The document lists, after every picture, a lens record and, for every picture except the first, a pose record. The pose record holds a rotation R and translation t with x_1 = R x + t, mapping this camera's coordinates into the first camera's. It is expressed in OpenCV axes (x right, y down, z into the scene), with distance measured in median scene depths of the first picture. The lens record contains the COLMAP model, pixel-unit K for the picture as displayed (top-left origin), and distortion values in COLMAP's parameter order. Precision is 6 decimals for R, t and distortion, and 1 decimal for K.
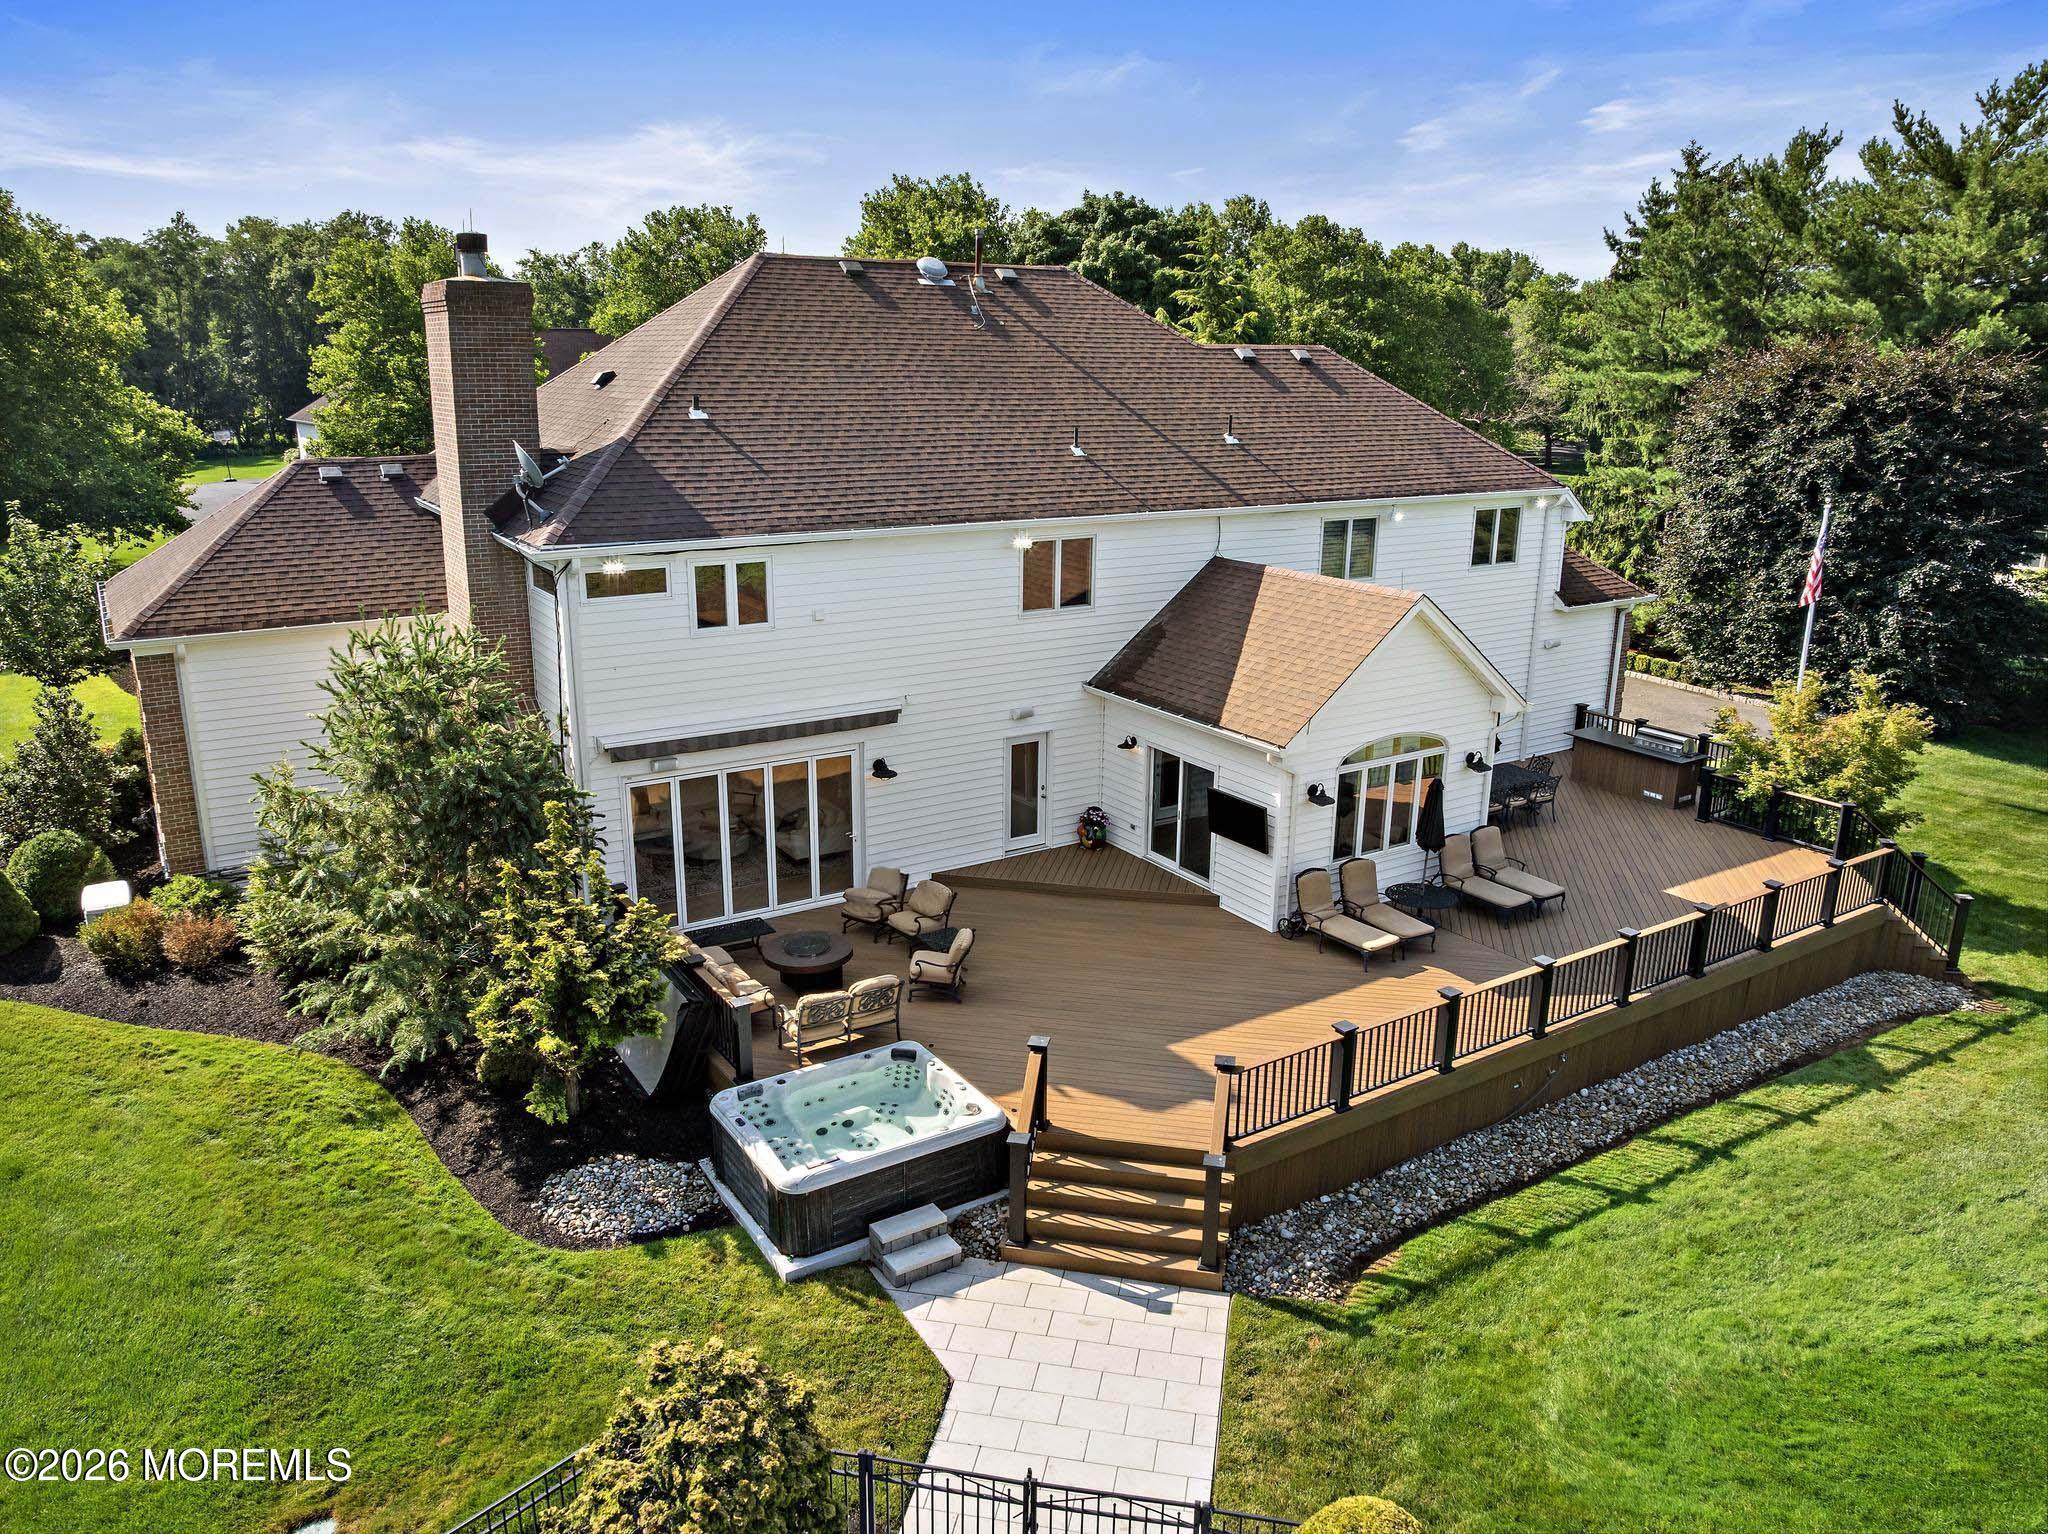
lens RADIAL K [[1440.9, 0, 1024.0], [0, 1440.9, 767.0], [0, 0, 1]] dist [-0.044437, 0.004876]
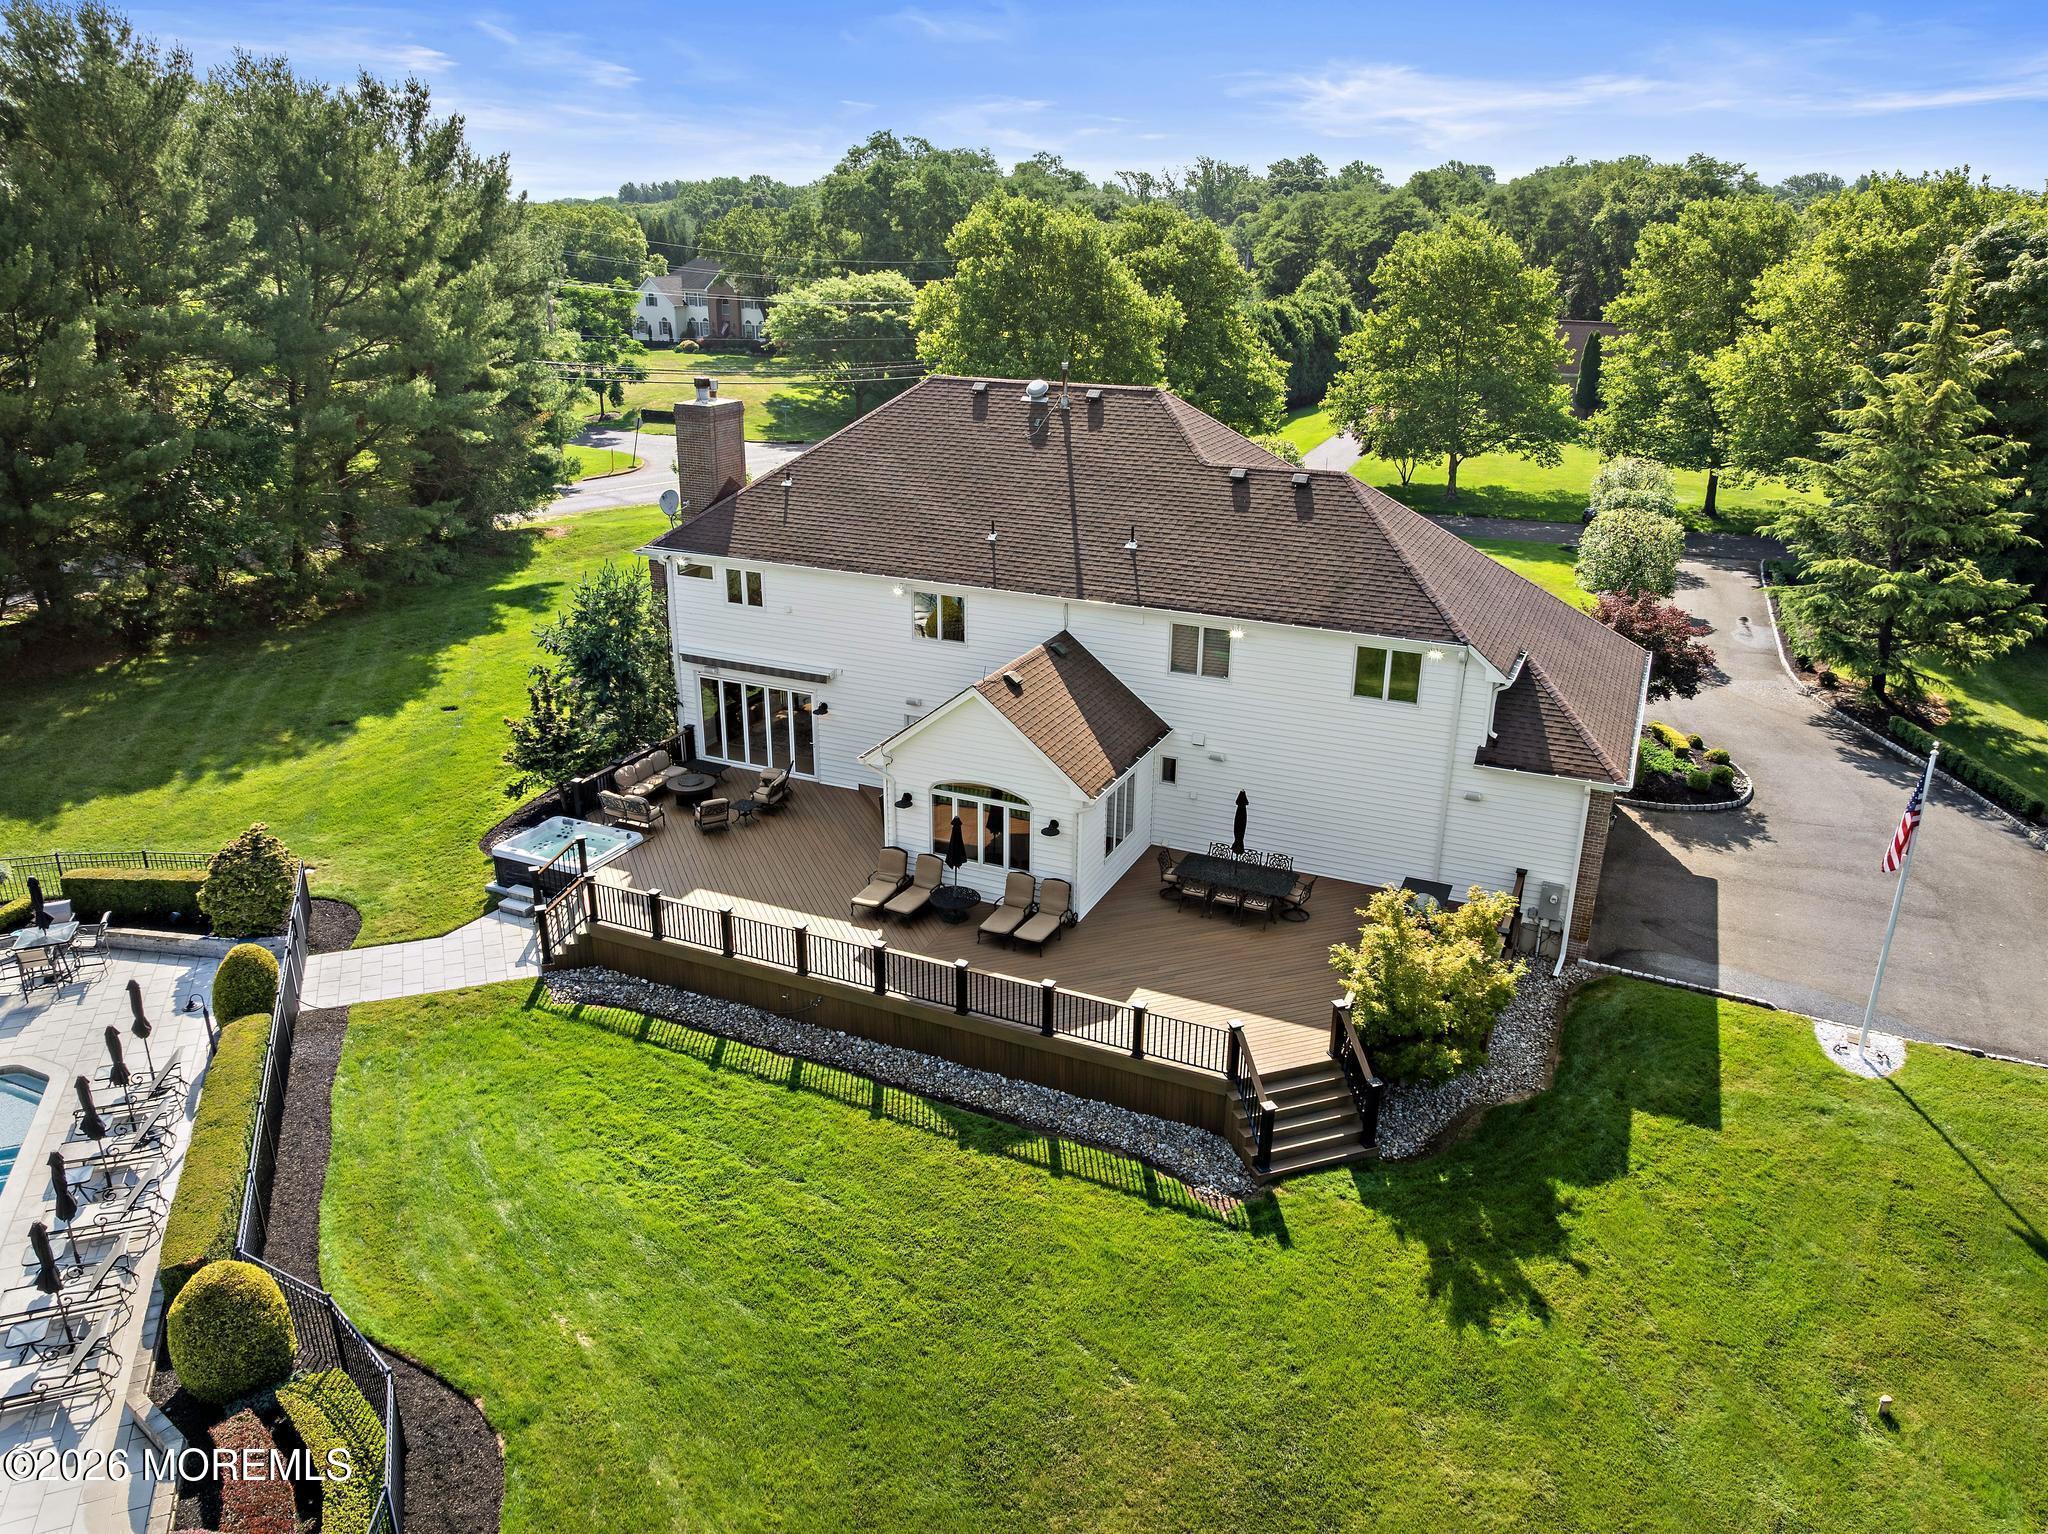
lens RADIAL K [[1440.9, 0, 1024.0], [0, 1440.9, 767.0], [0, 0, 1]] dist [-0.044437, 0.004876]
pose [[0.538877, 0.291875, -0.790203, 1.450249], [-0.235240, 0.952877, 0.191541, -0.328960], [0.808872, 0.082670, 0.582144, 0.252398]]
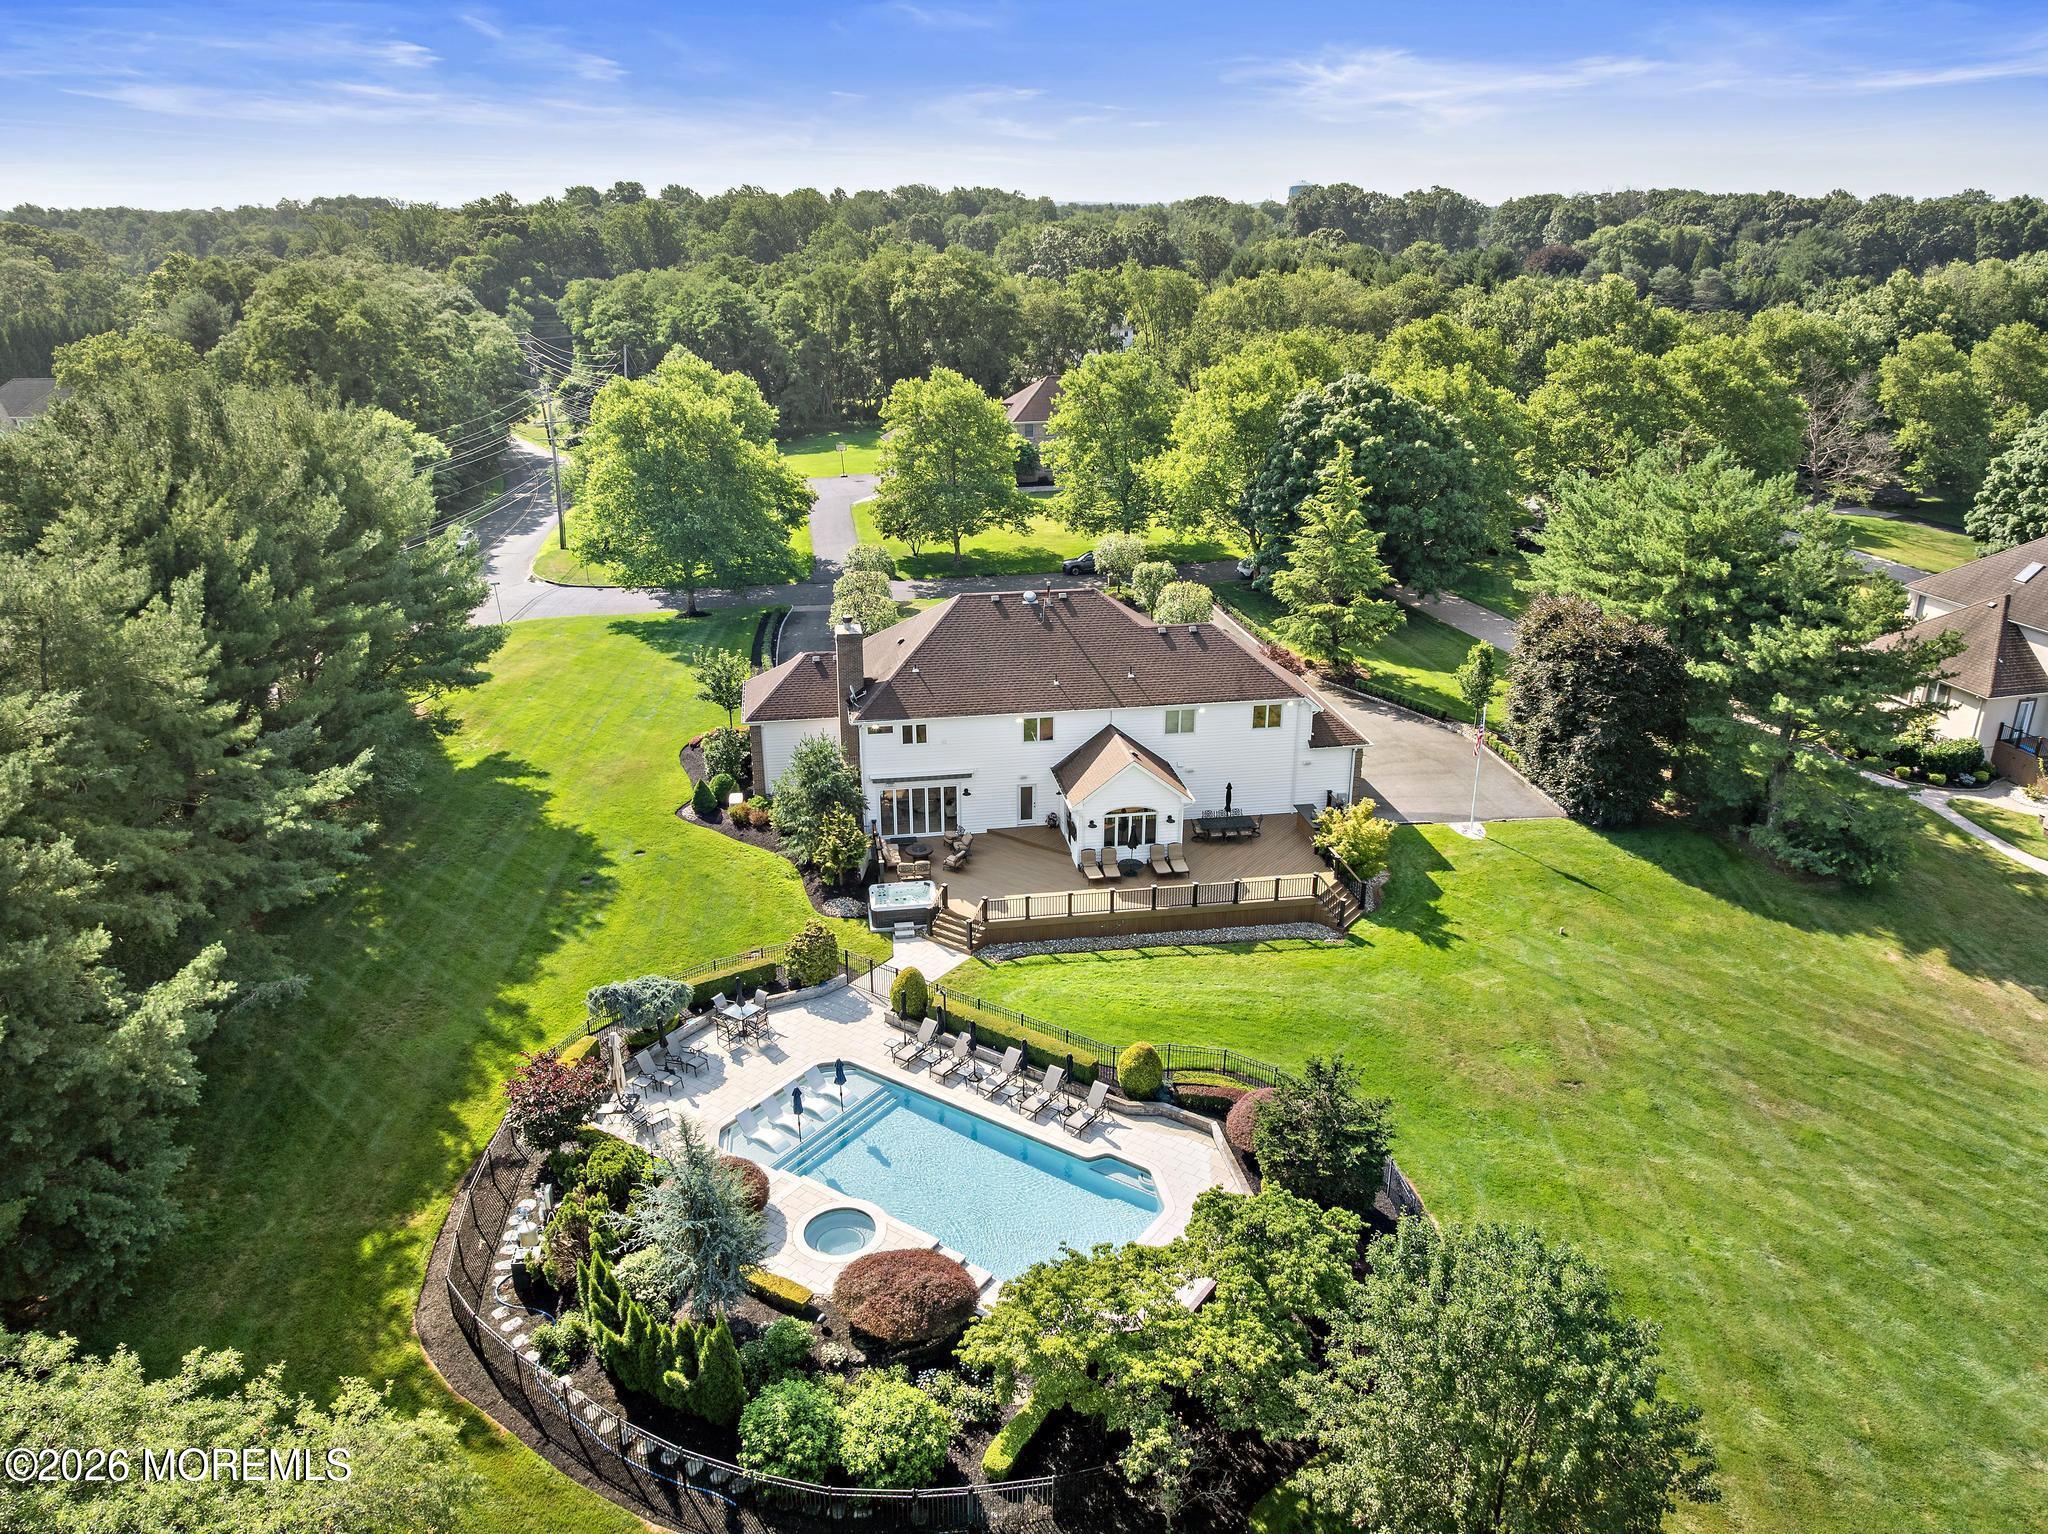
lens RADIAL K [[1460.8, 0, 1024.0], [0, 1460.8, 767.0], [0, 0, 1]] dist [-0.020219, -0.036620]
pose [[0.914598, 0.133771, -0.381597, 1.221684], [-0.100318, 0.989255, 0.106352, -0.405638], [0.391724, -0.058988, 0.918190, -1.807409]]
